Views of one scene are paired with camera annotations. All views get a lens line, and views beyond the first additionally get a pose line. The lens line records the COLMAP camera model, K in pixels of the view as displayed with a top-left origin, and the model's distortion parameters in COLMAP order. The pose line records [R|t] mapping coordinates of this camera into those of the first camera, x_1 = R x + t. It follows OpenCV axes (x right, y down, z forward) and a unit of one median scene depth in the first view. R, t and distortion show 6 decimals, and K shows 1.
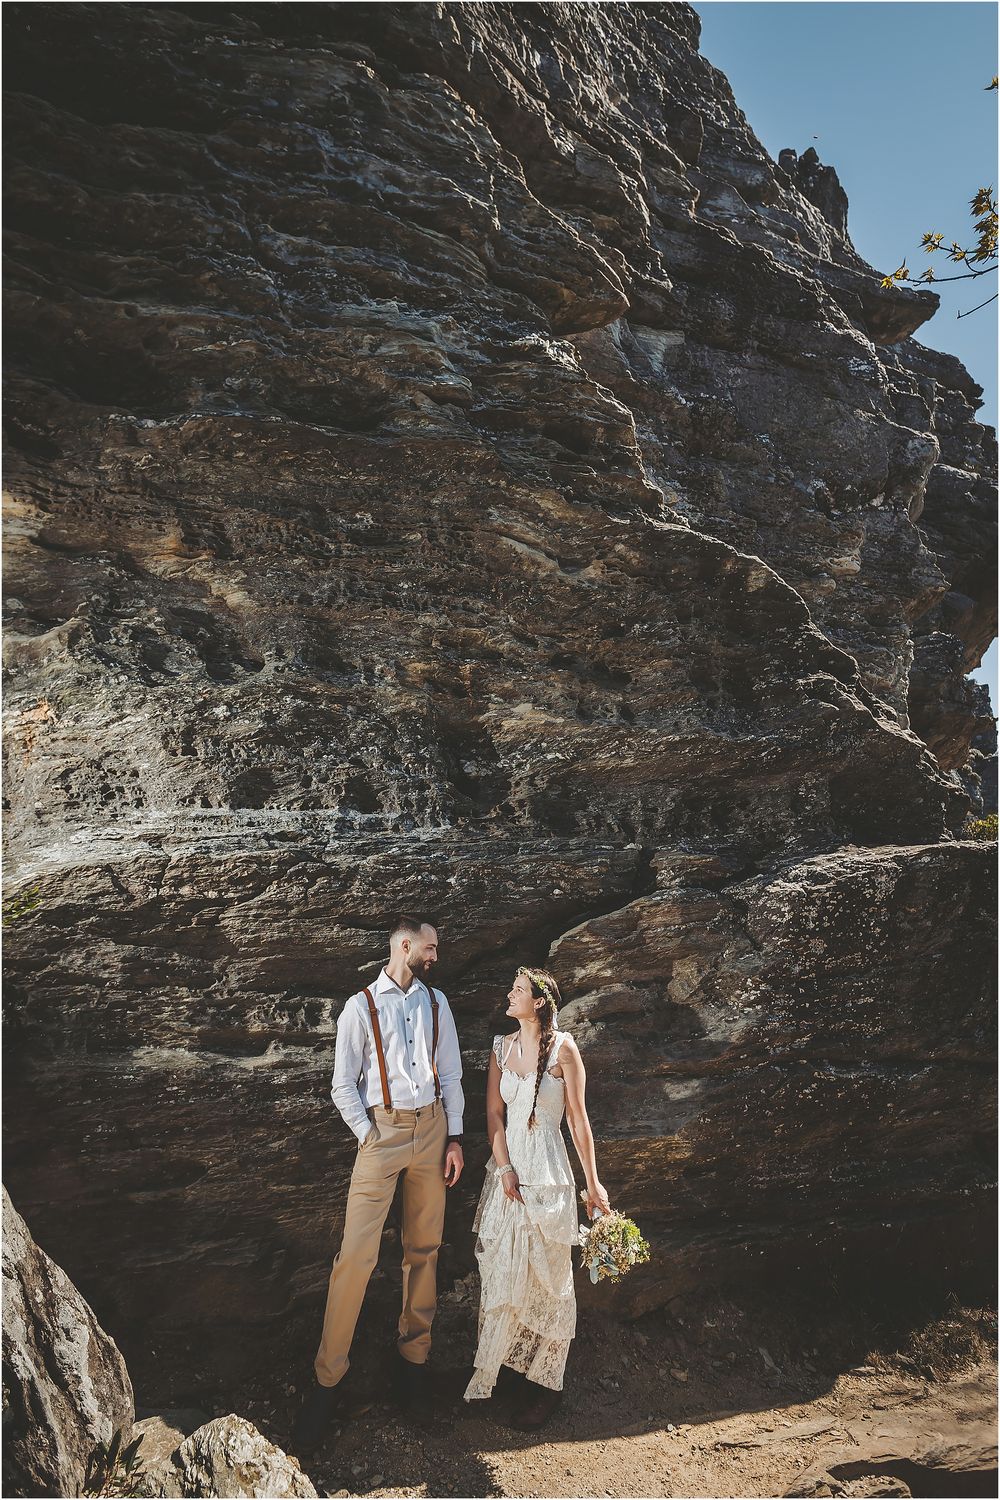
lens RADIAL K [[848.9, 0, 502.3], [0, 848.9, 766.1], [0, 0, 1]] dist [0.033511, -0.013229]
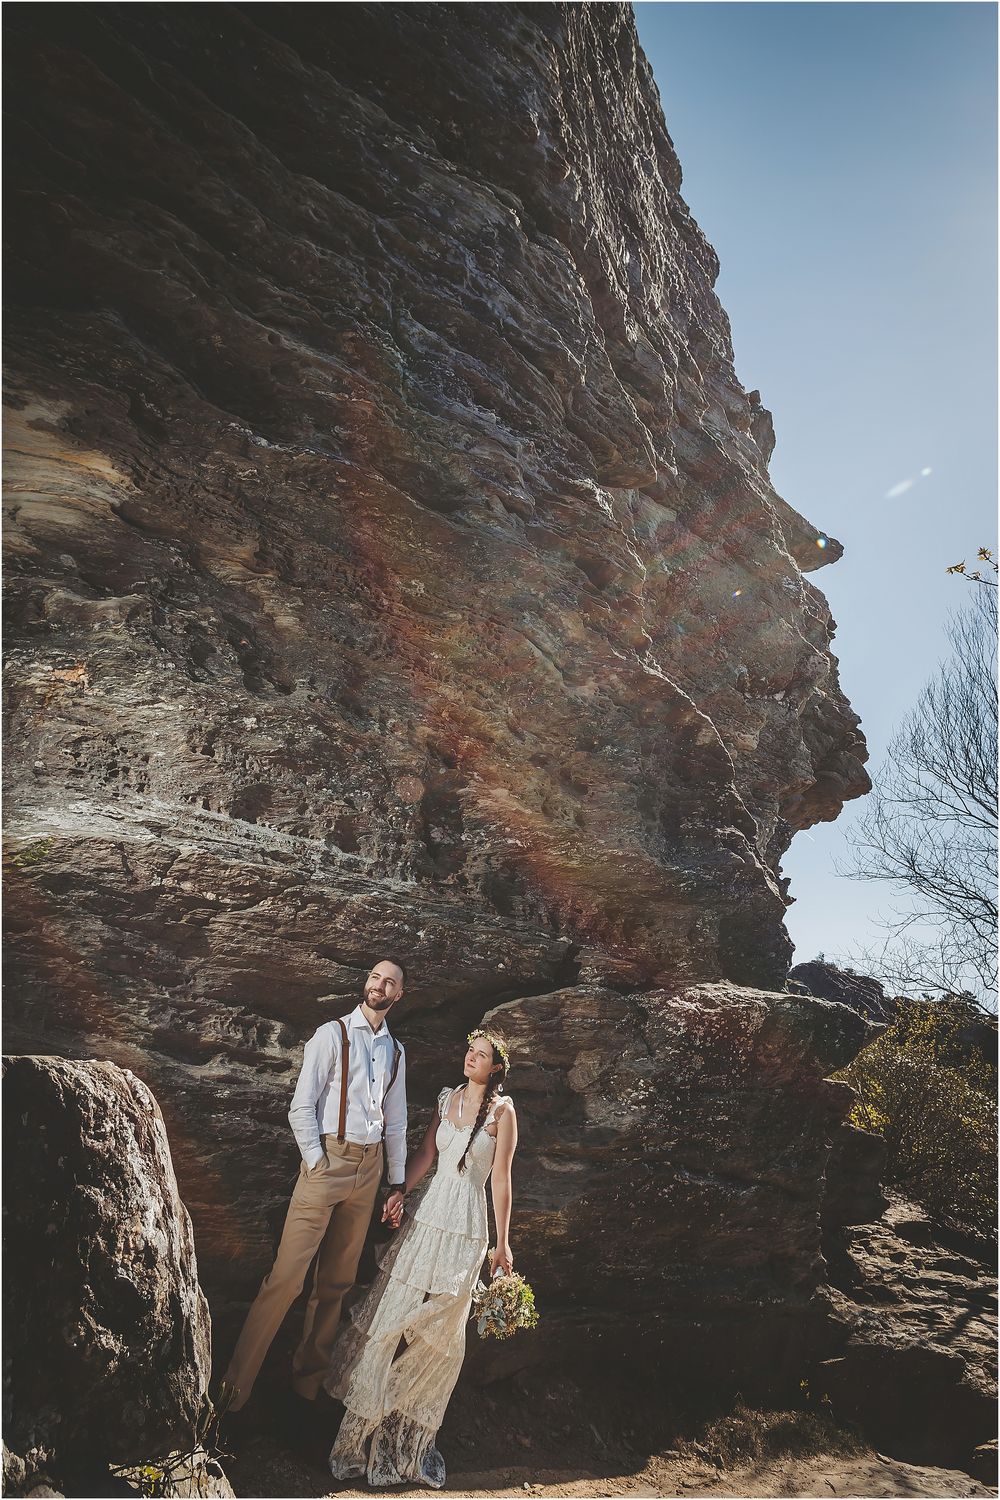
lens RADIAL K [[848.9, 0, 502.3], [0, 848.9, 782.5], [0, 0, 1]] dist [0.033511, -0.013229]
pose [[0.939231, 0.259486, 0.224749, -0.241267], [-0.239493, 0.964352, -0.112555, 0.045043], [-0.245944, 0.051889, 0.967894, -0.057246]]
